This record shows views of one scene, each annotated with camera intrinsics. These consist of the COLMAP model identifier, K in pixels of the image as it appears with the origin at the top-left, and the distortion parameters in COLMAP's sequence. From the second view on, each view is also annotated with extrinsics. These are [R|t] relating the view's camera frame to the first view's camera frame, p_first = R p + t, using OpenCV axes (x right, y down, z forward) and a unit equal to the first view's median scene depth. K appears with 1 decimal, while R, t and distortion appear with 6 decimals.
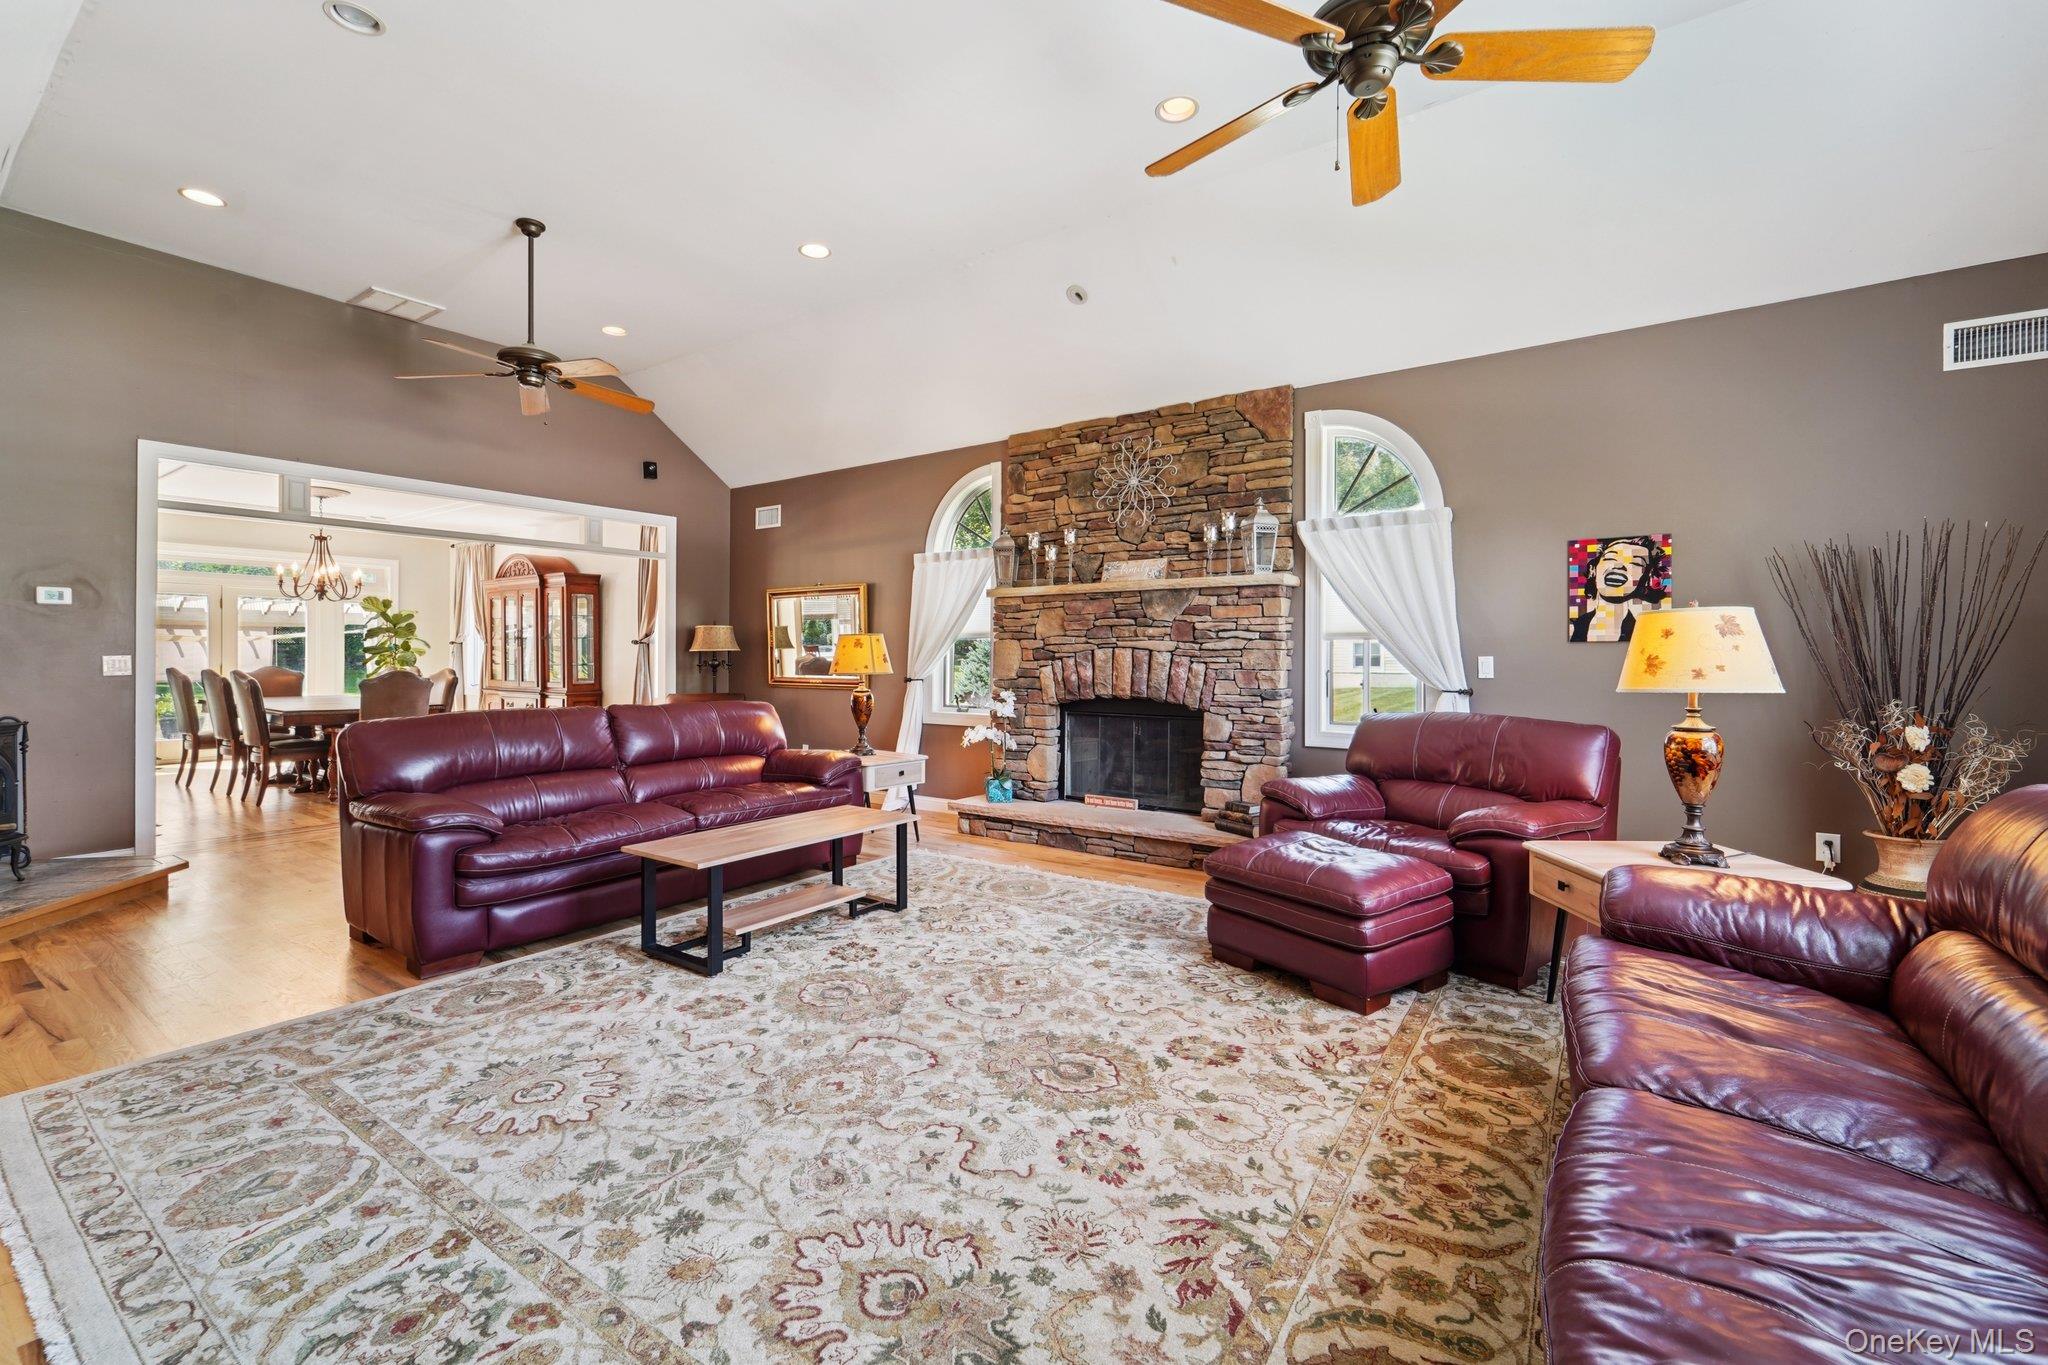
lens RADIAL K [[857.0, 0, 1019.8], [0, 857.0, 651.7], [0, 0, 1]] dist [-0.002129, -0.000729]
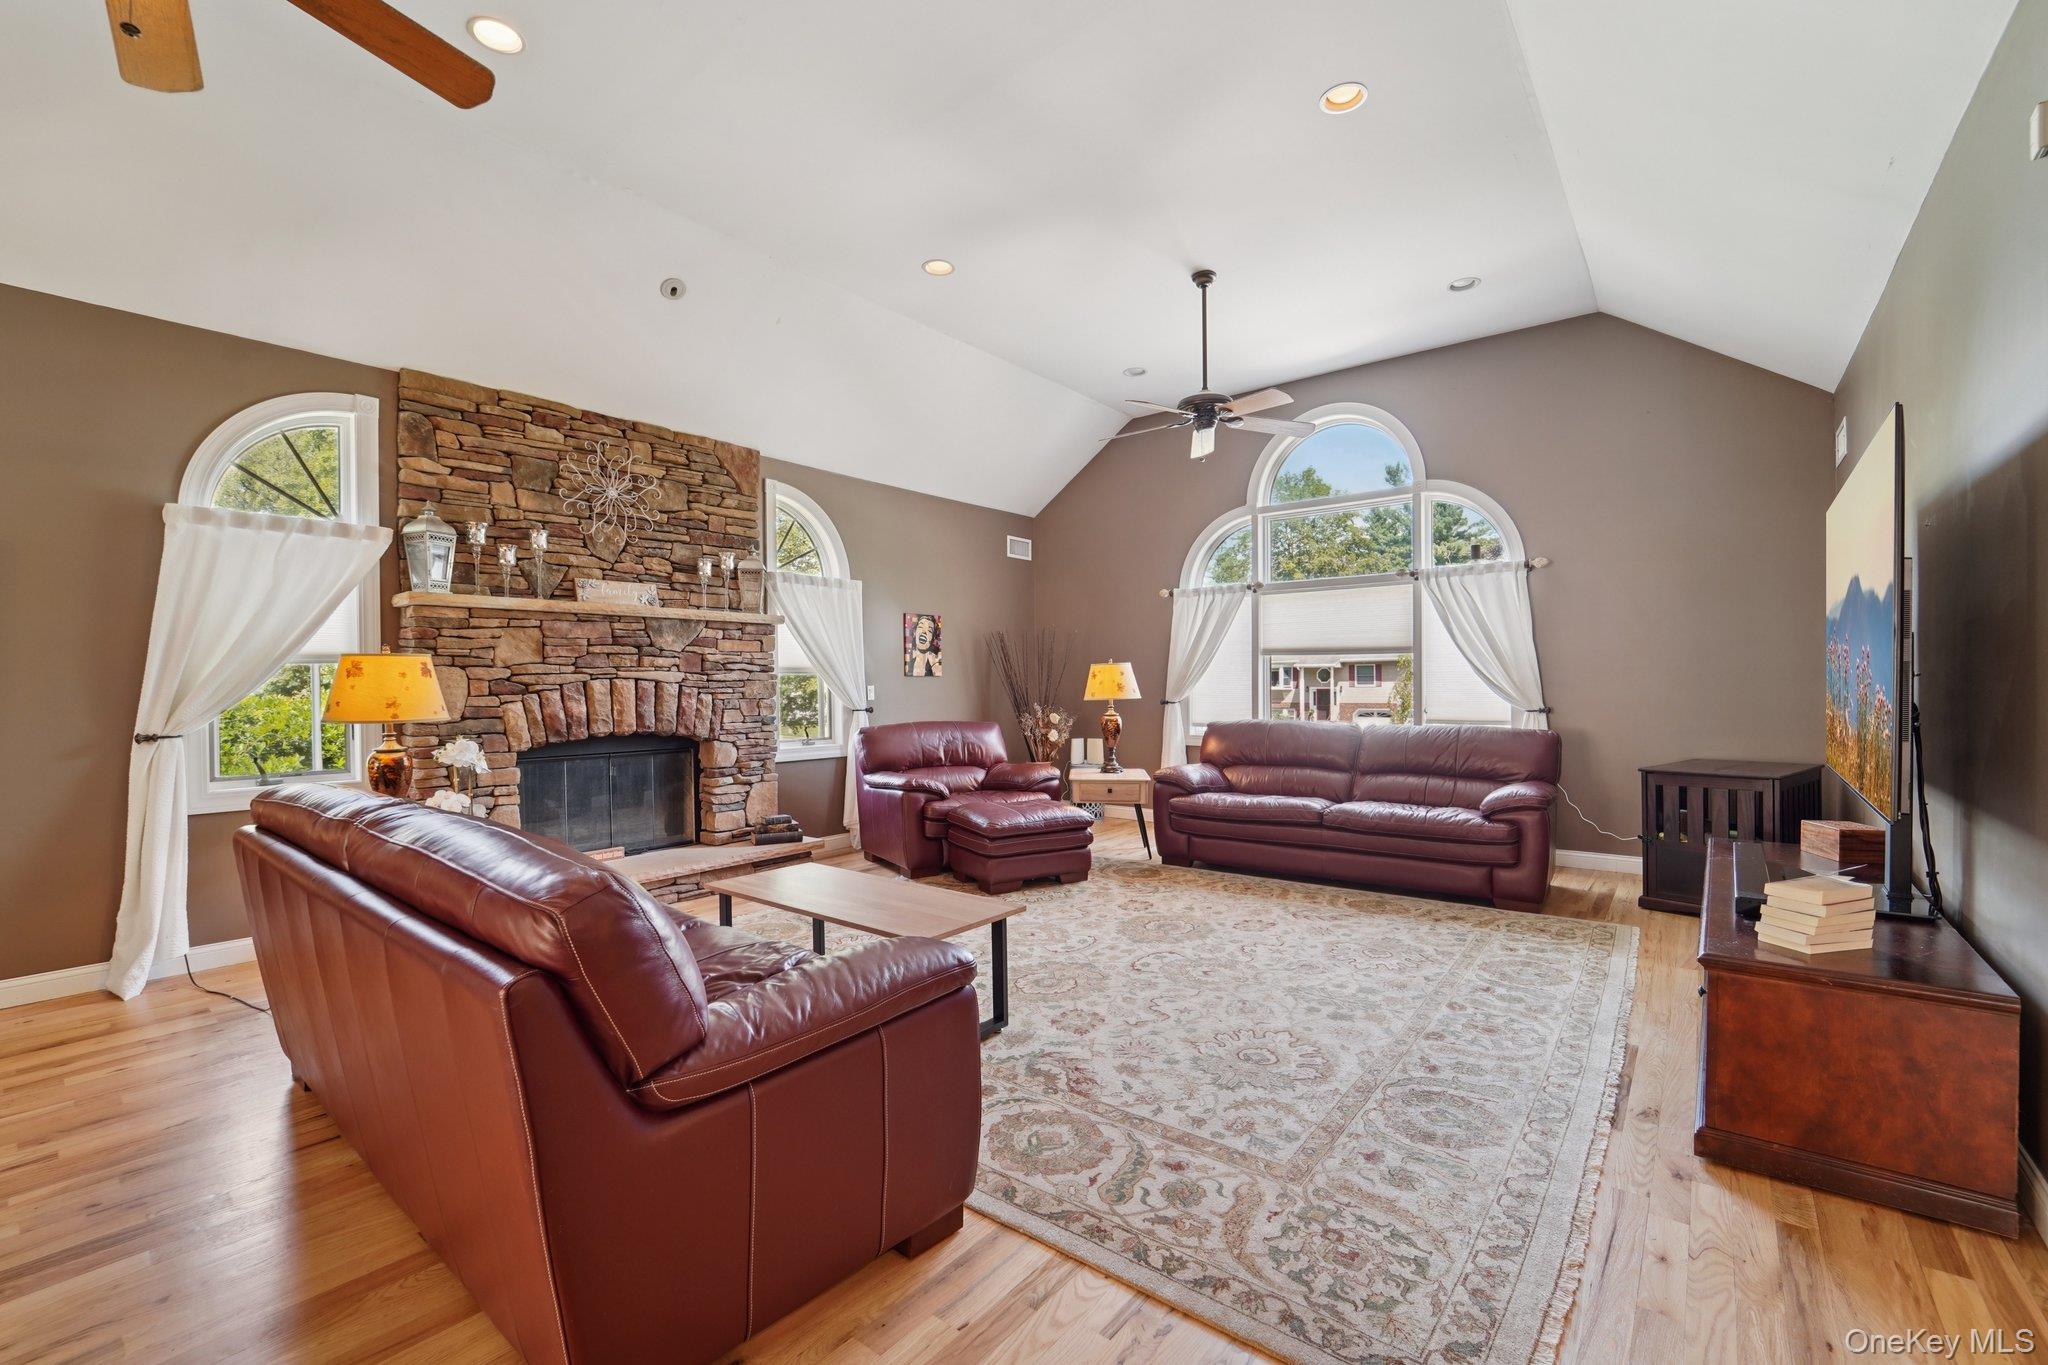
lens RADIAL K [[848.1, 0, 1024.0], [0, 848.1, 682.5], [0, 0, 1]] dist [-0.013810, -0.000197]
pose [[0.072218, -0.001134, 0.997388, -0.777717], [0.003113, 0.999995, 0.000911, -0.000124], [-0.997384, 0.003040, 0.072221, 0.551977]]
